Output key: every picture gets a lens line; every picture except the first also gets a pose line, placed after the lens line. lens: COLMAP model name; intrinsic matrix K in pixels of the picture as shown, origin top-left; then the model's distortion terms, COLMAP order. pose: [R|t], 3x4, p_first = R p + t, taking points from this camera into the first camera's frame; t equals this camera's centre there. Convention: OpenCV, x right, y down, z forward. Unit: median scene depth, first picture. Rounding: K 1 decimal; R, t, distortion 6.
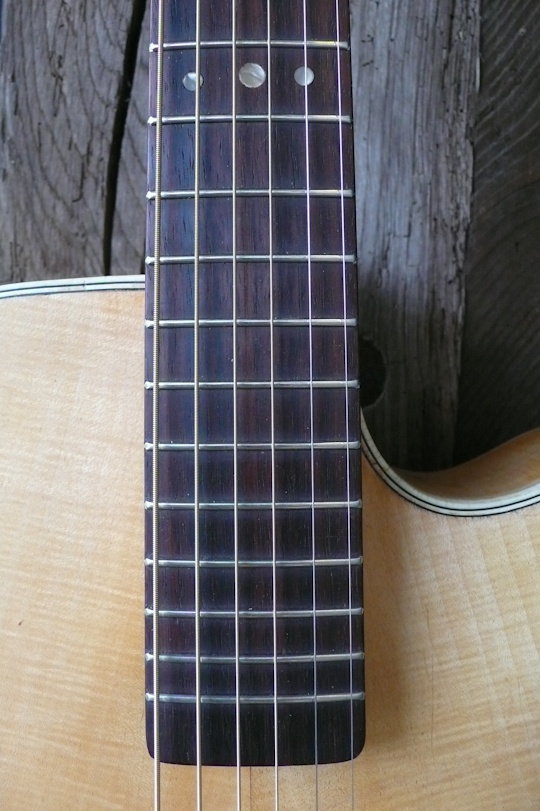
lens RADIAL K [[790.2, 0, 270.8], [0, 790.2, 405.9], [0, 0, 1]] dist [-0.078221, 0.000000]
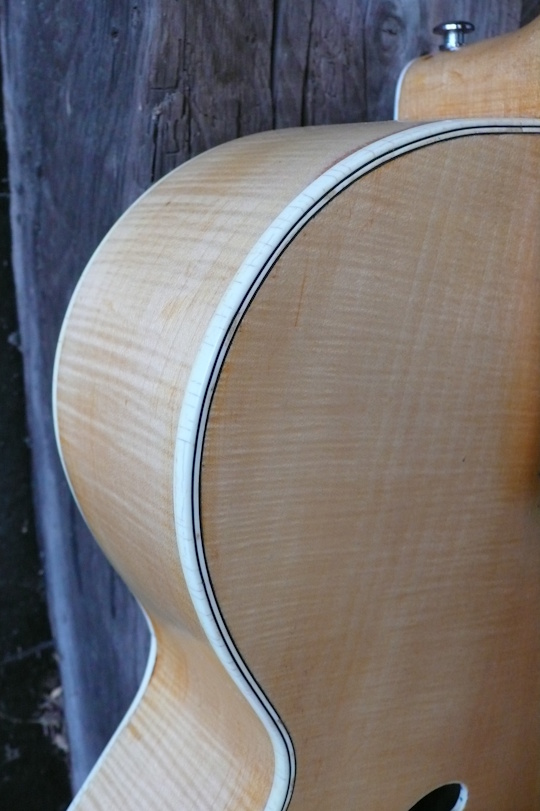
lens RADIAL K [[790.2, 0, 271.8], [0, 790.2, 405.1], [0, 0, 1]] dist [-0.078221, 0.000000]
pose [[0.785864, -0.169625, 0.594680, -0.803330], [0.014195, 0.966340, 0.256878, -0.048001], [-0.618236, -0.193430, 0.761820, 0.255448]]
